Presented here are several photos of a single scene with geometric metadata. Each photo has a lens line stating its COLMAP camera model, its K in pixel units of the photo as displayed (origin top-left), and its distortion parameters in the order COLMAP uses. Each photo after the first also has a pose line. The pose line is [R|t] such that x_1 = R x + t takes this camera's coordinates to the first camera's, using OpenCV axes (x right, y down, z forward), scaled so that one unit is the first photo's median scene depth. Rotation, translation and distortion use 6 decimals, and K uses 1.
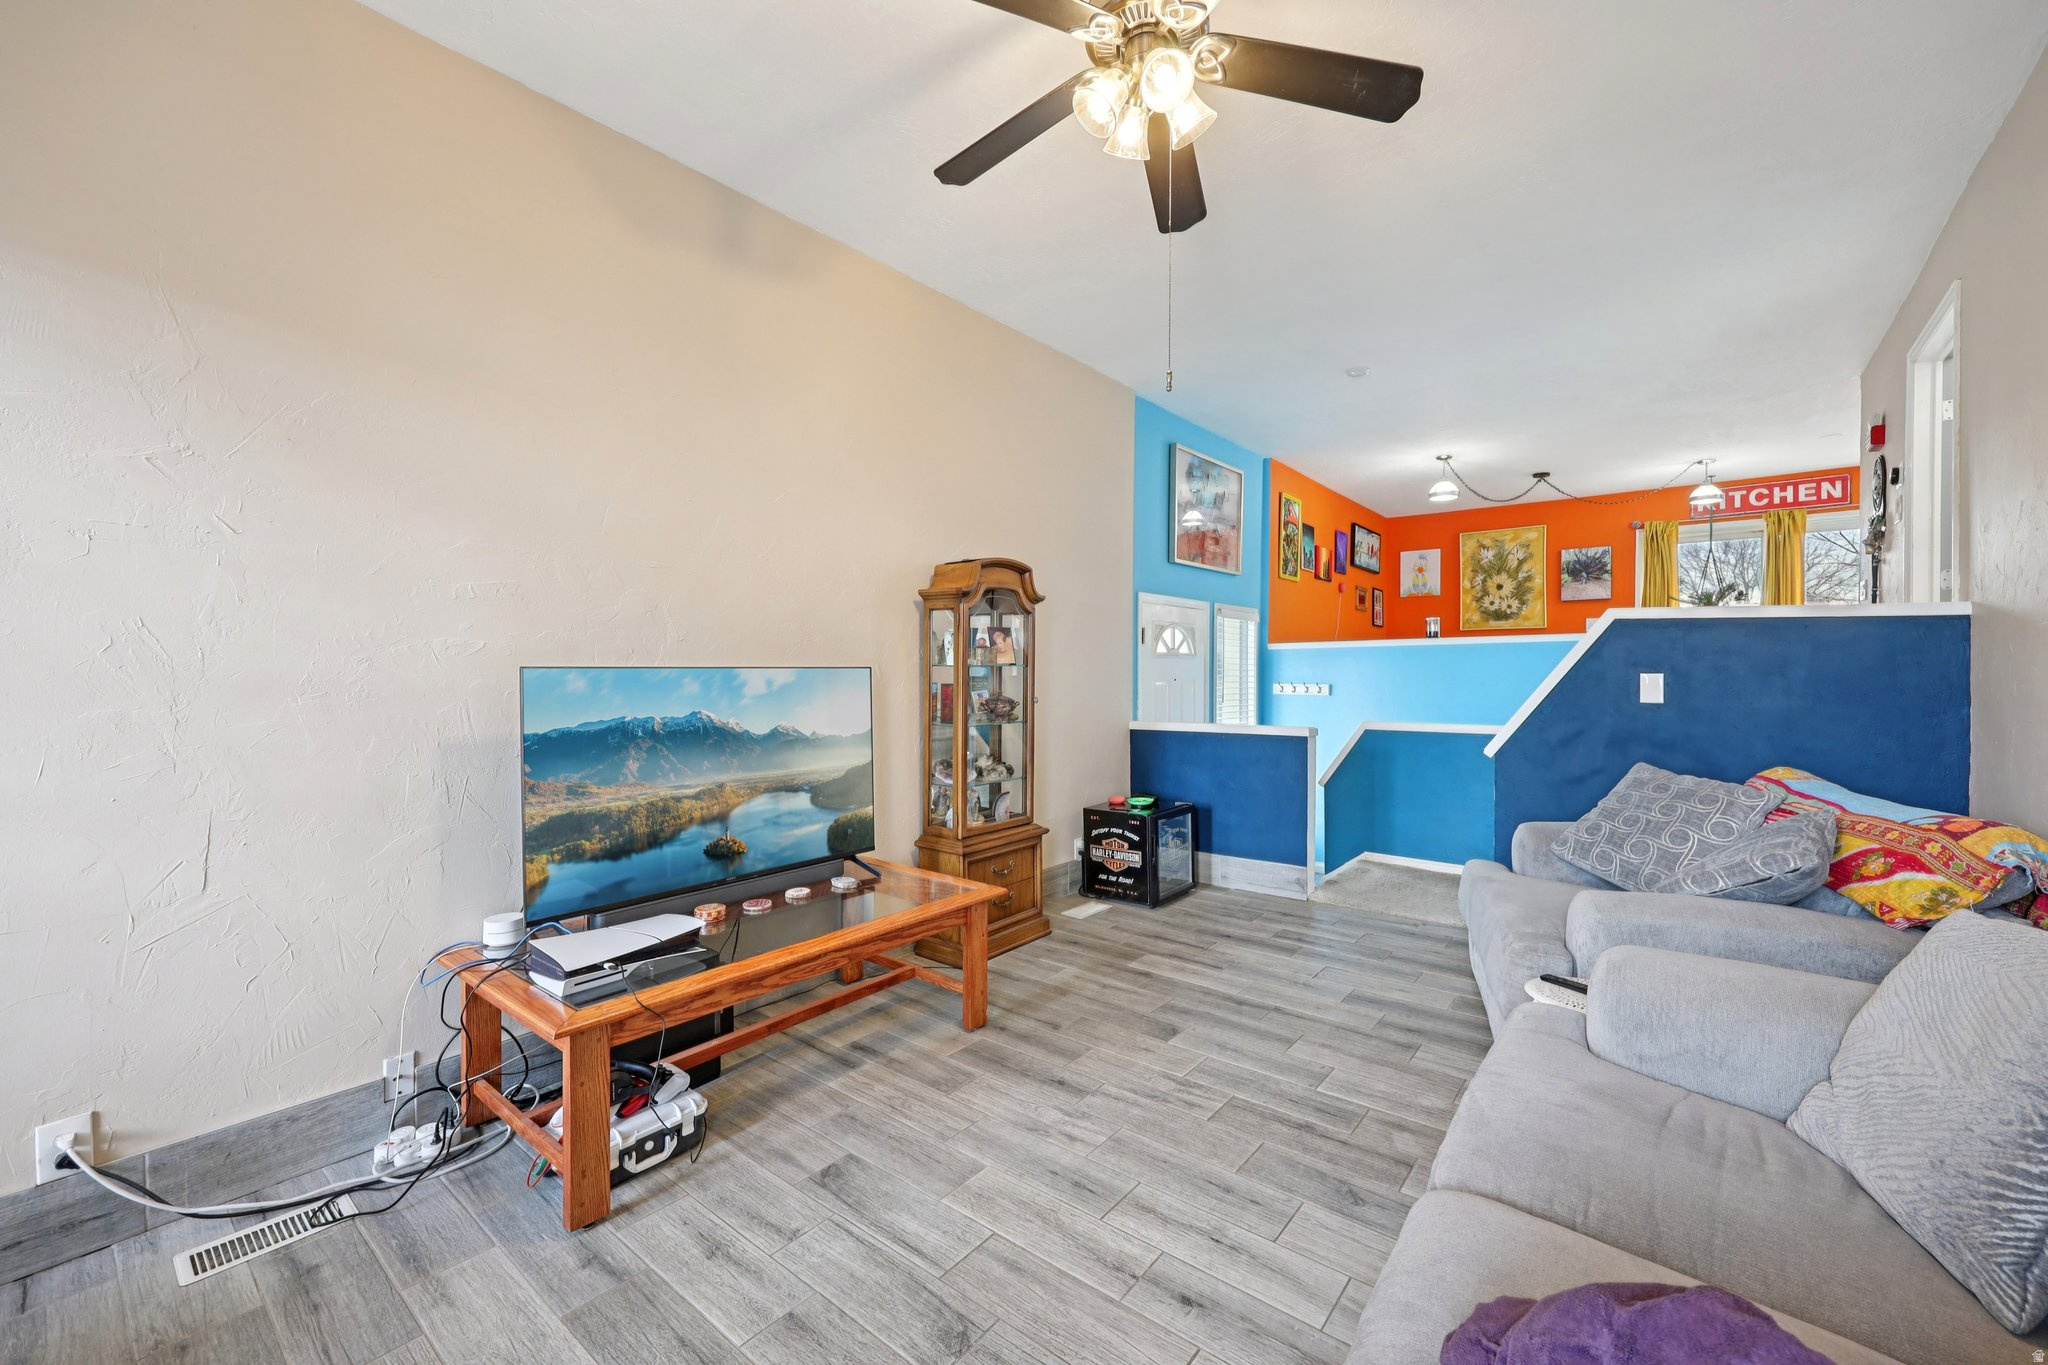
lens RADIAL K [[821.4, 0, 1023.5], [0, 821.4, 672.7], [0, 0, 1]] dist [-0.000962, 0.000049]
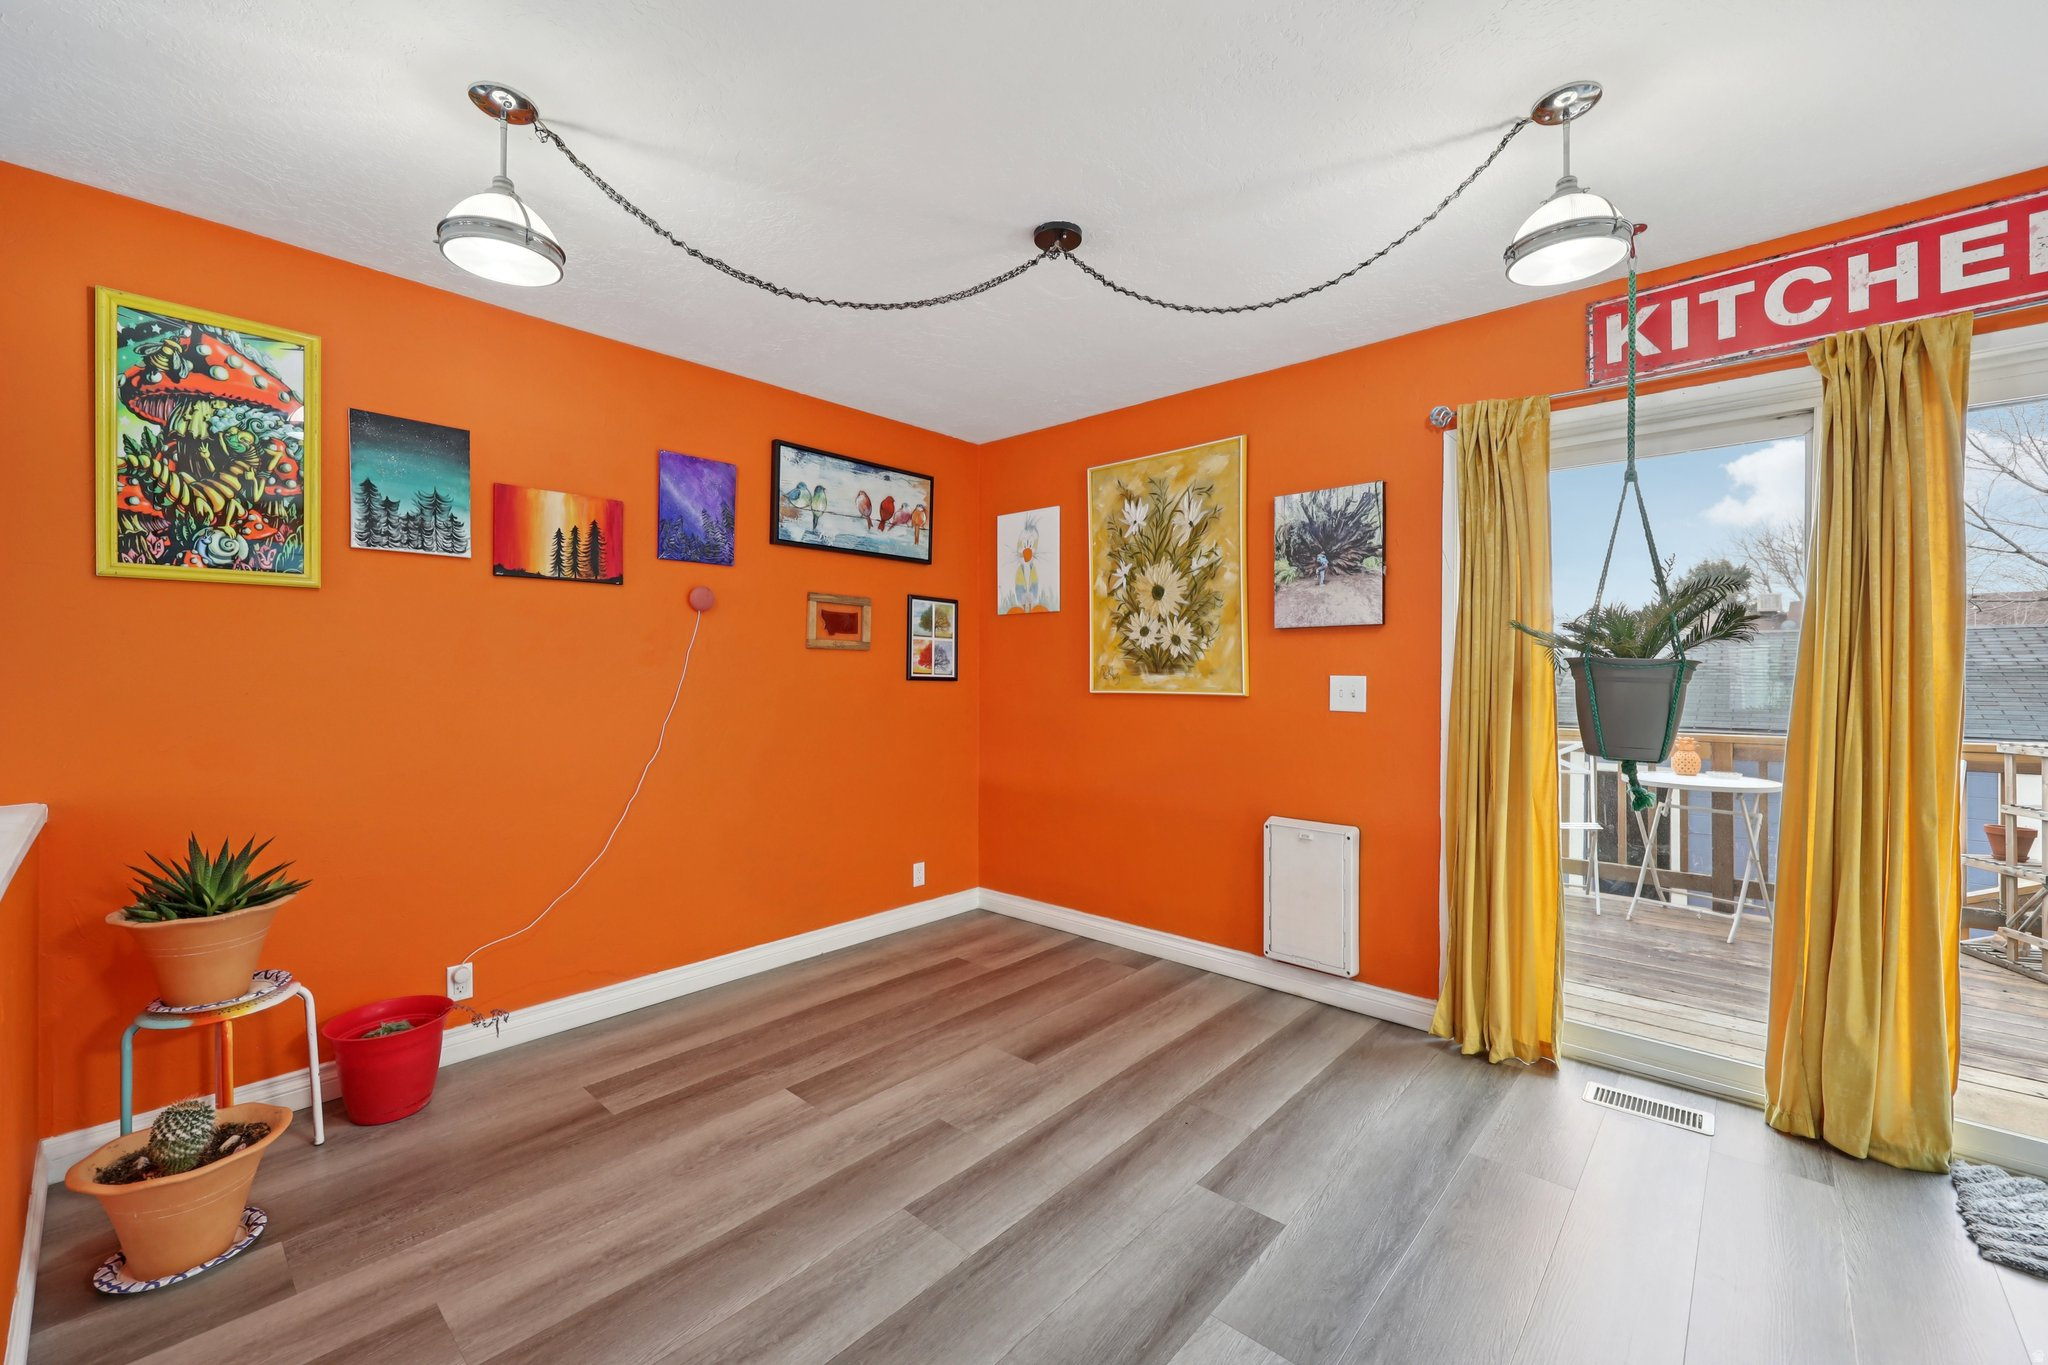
lens RADIAL K [[821.4, 0, 1024.8], [0, 821.4, 669.9], [0, 0, 1]] dist [-0.000962, 0.000049]
pose [[0.998559, -0.000887, -0.053650, 0.643462], [0.000865, 1.000000, -0.000429, -0.078345], [0.053650, 0.000382, 0.998560, 0.699725]]
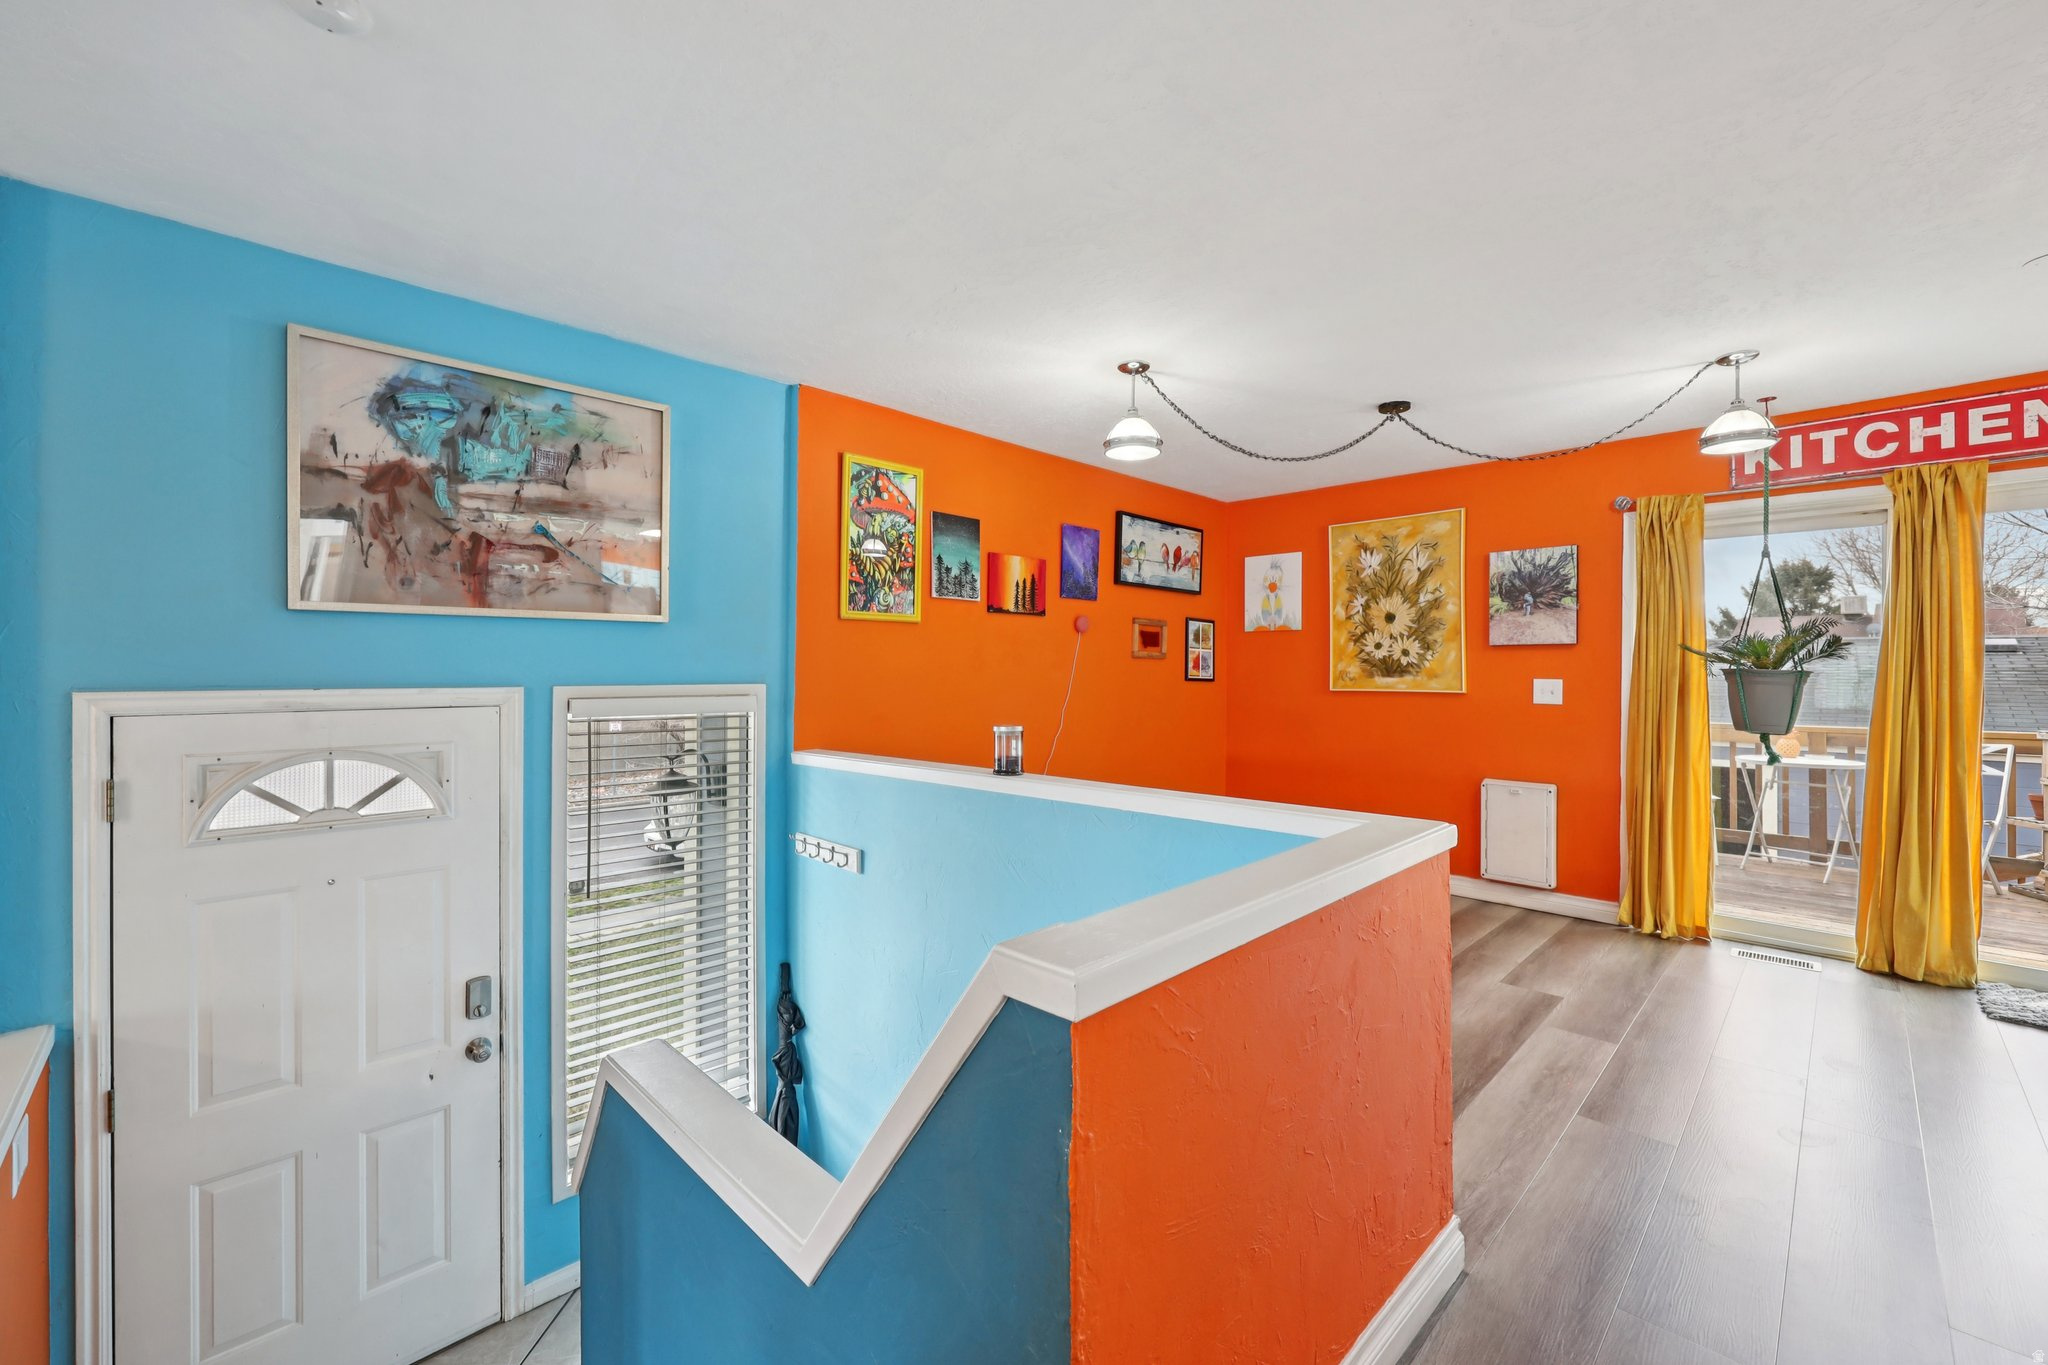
lens RADIAL K [[821.4, 0, 1025.7], [0, 821.4, 665.9], [0, 0, 1]] dist [-0.000962, 0.000049]
pose [[0.994310, 0.002190, -0.106500, 0.467311], [-0.002791, 0.999981, -0.005492, -0.080722], [0.106486, 0.005758, 0.994297, 0.486127]]
